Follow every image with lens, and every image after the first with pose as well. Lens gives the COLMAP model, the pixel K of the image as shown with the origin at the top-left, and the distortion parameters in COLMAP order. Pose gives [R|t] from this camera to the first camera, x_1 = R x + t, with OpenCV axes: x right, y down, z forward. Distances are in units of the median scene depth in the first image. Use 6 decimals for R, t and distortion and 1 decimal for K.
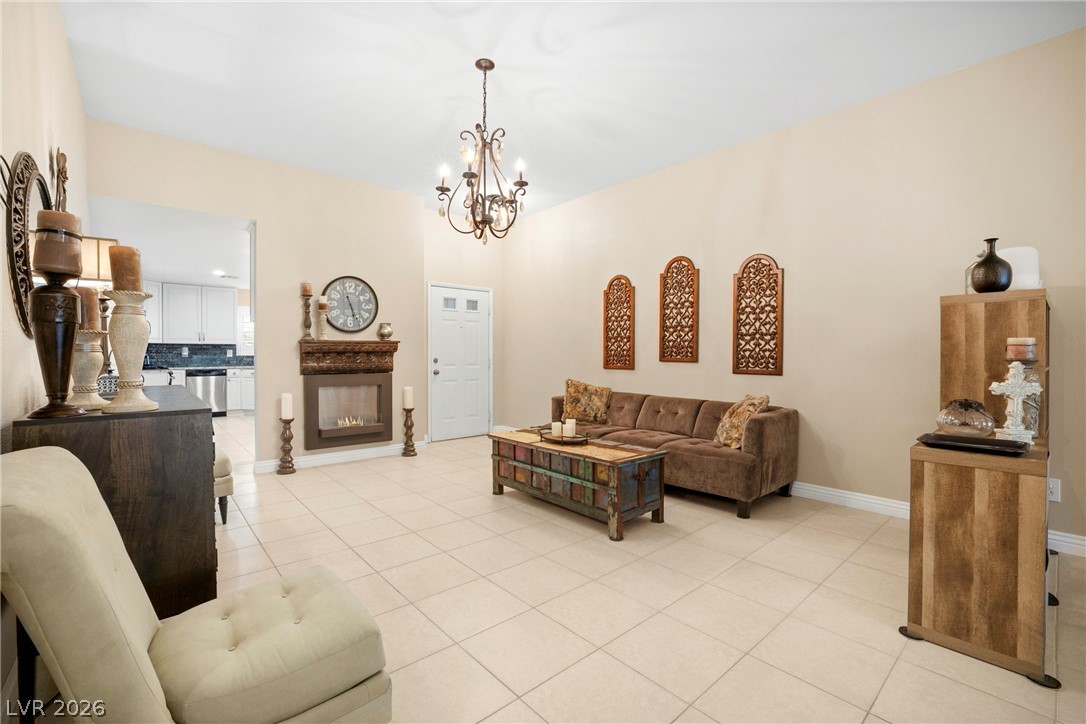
lens RADIAL K [[471.0, 0, 541.2], [0, 471.0, 360.8], [0, 0, 1]] dist [-0.036351, 0.010510]
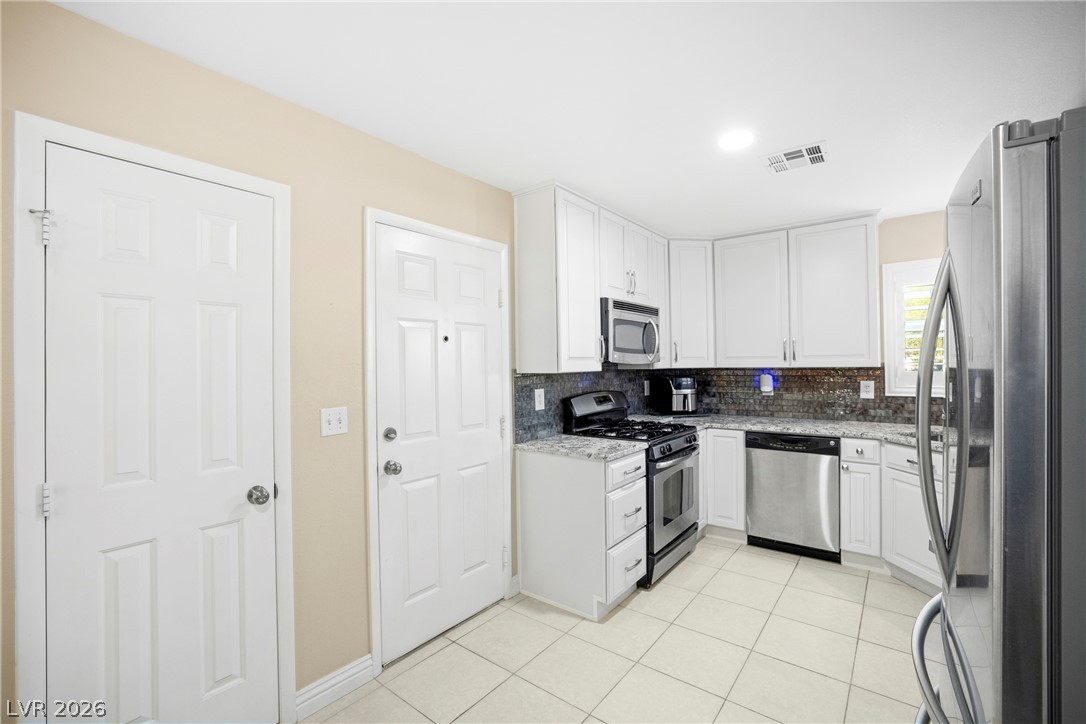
lens RADIAL K [[471.0, 0, 547.9], [0, 471.0, 357.3], [0, 0, 1]] dist [-0.036351, 0.010510]
pose [[0.199360, -0.014128, -0.979825, -0.598827], [0.003781, 0.999900, -0.013648, -0.068096], [0.979919, -0.000984, 0.199393, 1.153731]]
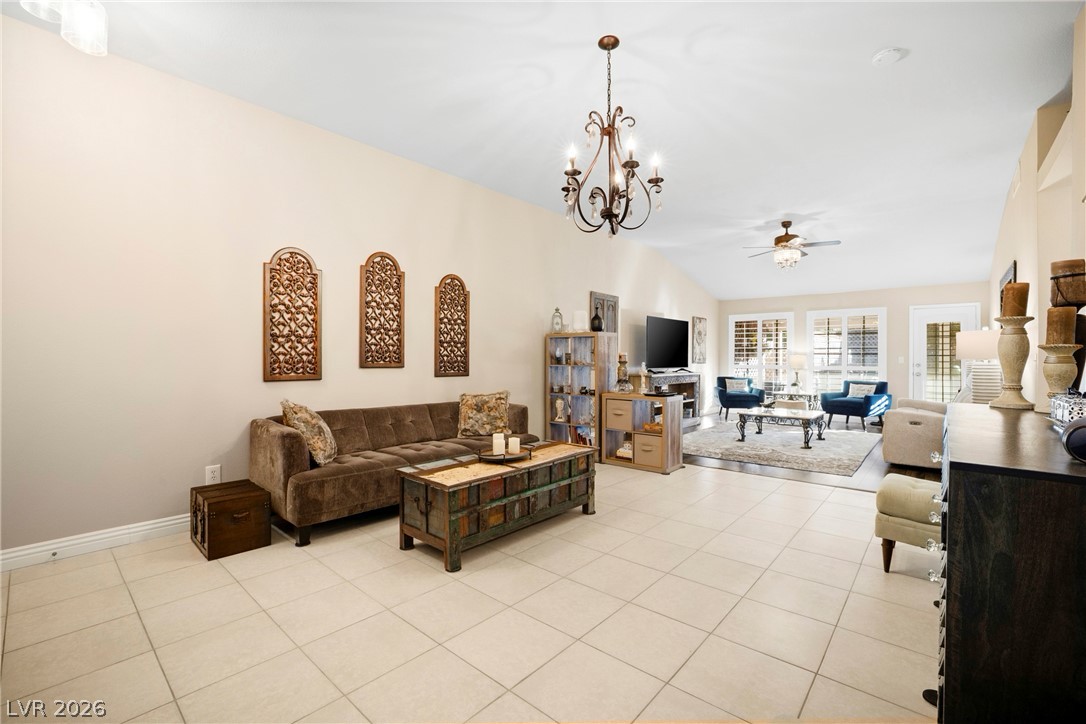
lens RADIAL K [[471.0, 0, 546.3], [0, 471.0, 360.2], [0, 0, 1]] dist [-0.036351, 0.010510]
pose [[-0.142447, -0.010445, 0.989747, -0.575642], [0.009216, 0.999887, 0.011878, -0.018052], [-0.989759, 0.010814, -0.142335, 0.717564]]
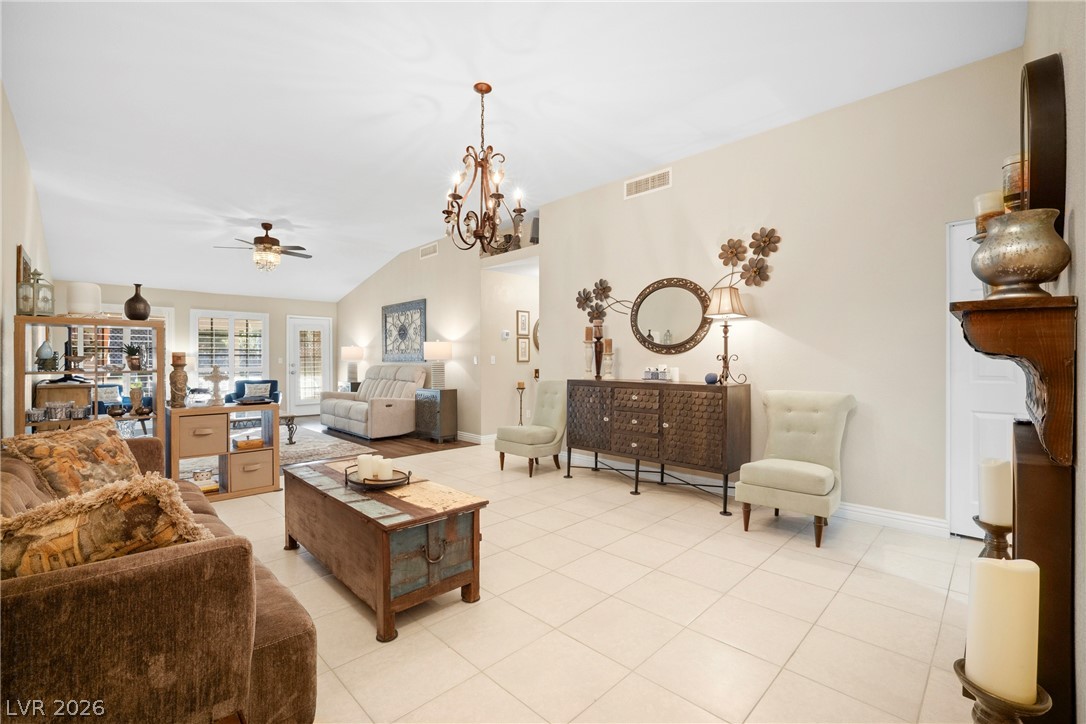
lens RADIAL K [[471.0, 0, 546.6], [0, 471.0, 360.0], [0, 0, 1]] dist [-0.036351, 0.010510]
pose [[-0.997440, -0.001567, -0.071493, -0.097431], [-0.002545, 0.999905, 0.013583, -0.019453], [0.071465, 0.013731, -0.997349, 1.198662]]
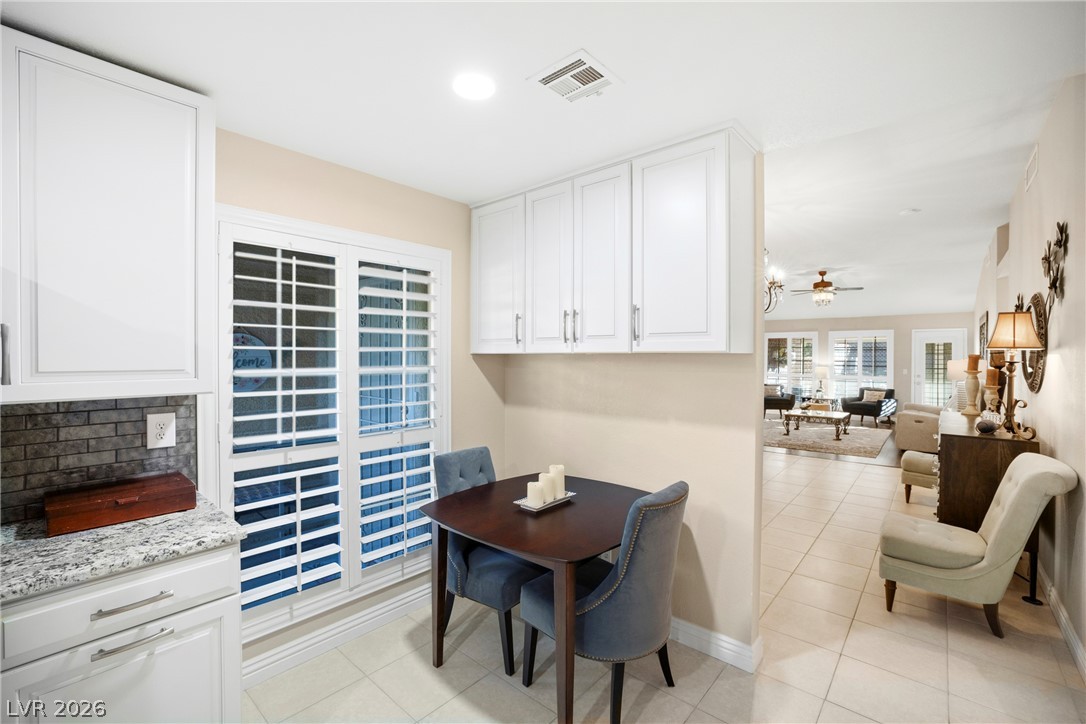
lens RADIAL K [[471.0, 0, 546.3], [0, 471.0, 359.3], [0, 0, 1]] dist [-0.036351, 0.010510]
pose [[-0.149072, -0.012730, 0.988744, -0.928526], [0.006826, 0.999880, 0.013902, -0.081331], [-0.988803, 0.008822, -0.148967, 1.123724]]
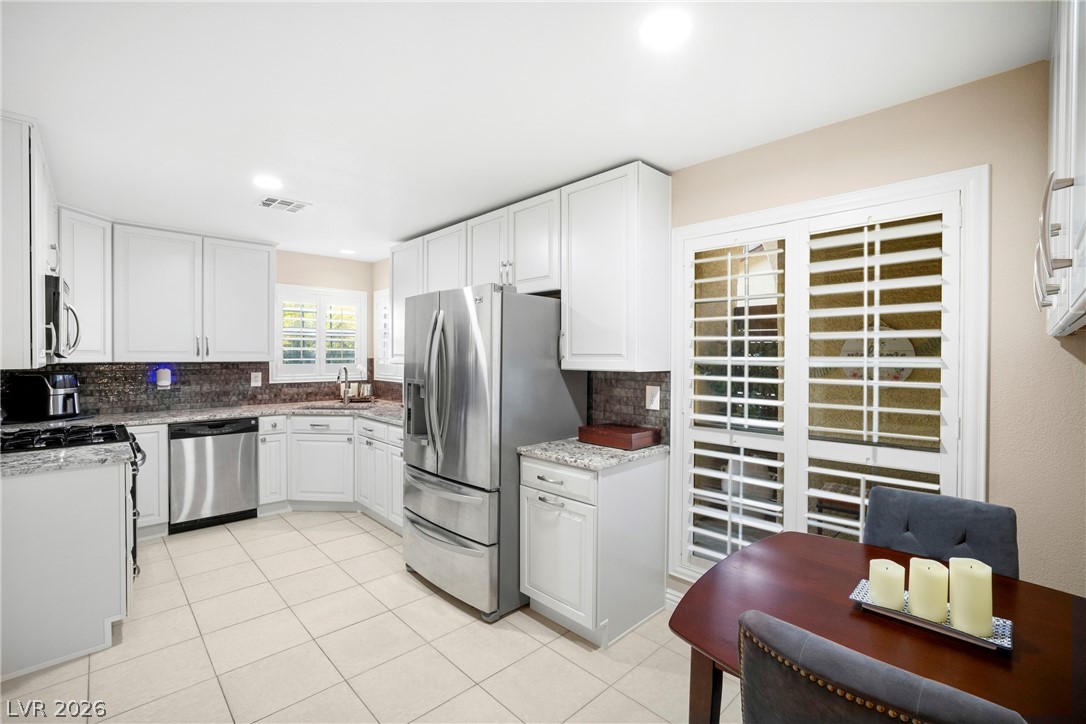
lens RADIAL K [[471.0, 0, 540.7], [0, 471.0, 360.1], [0, 0, 1]] dist [-0.036351, 0.010510]
pose [[0.998344, 0.003249, 0.057440, -0.696166], [-0.003234, 0.999995, -0.000355, -0.065312], [-0.057441, 0.000169, 0.998349, 0.856476]]
